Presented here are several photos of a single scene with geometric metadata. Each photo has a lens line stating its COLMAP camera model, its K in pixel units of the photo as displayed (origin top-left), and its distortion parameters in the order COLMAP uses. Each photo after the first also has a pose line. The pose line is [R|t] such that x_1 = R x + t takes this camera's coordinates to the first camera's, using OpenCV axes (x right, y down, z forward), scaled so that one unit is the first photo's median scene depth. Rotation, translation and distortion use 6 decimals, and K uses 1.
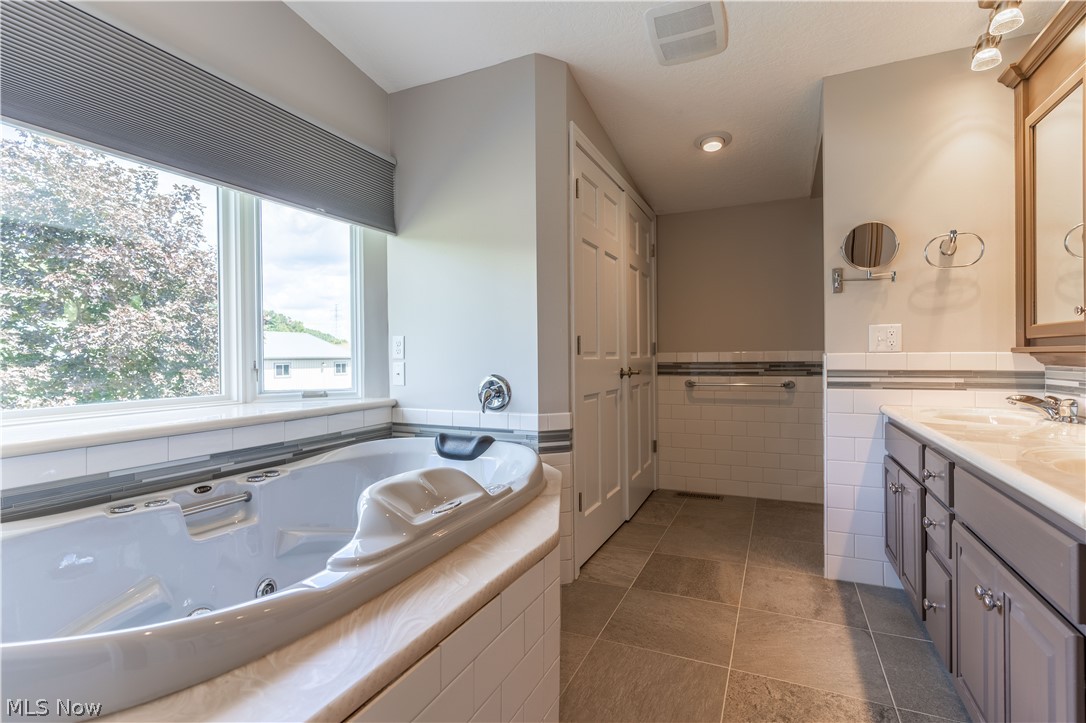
lens RADIAL K [[521.4, 0, 545.9], [0, 521.4, 360.4], [0, 0, 1]] dist [-0.000701, 0.002236]
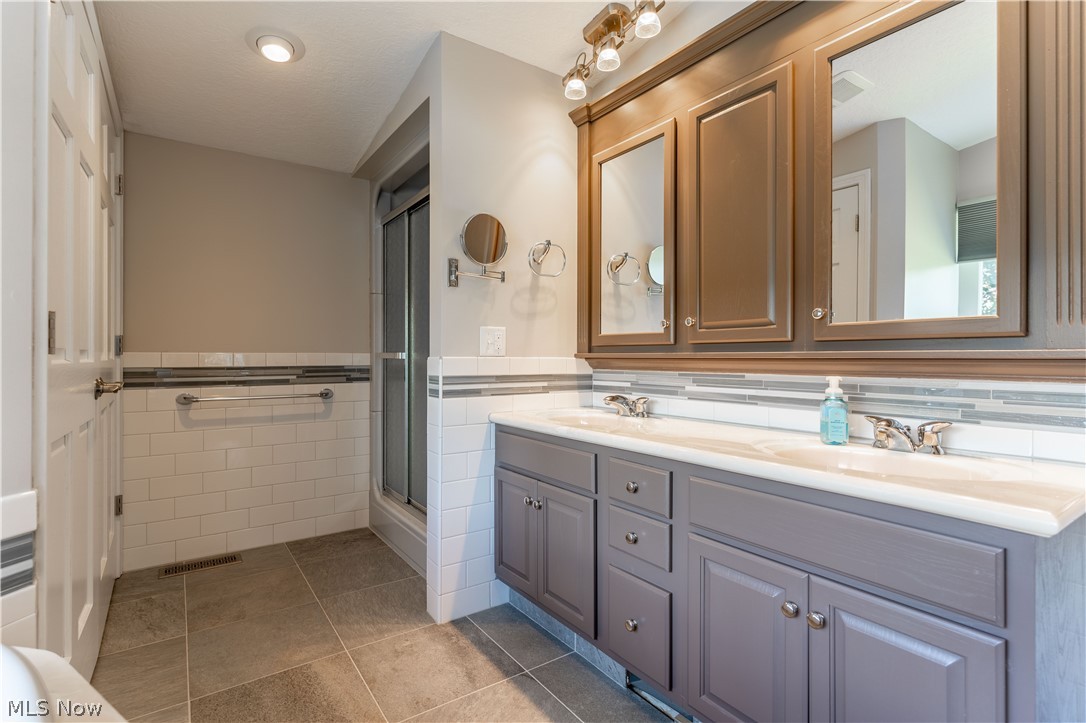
lens RADIAL K [[521.4, 0, 541.3], [0, 521.4, 358.7], [0, 0, 1]] dist [-0.000701, 0.002236]
pose [[0.509244, 0.007595, 0.860589, -0.108494], [-0.000987, 0.999966, -0.008241, -0.003648], [-0.860621, 0.003347, 0.509234, 0.436341]]
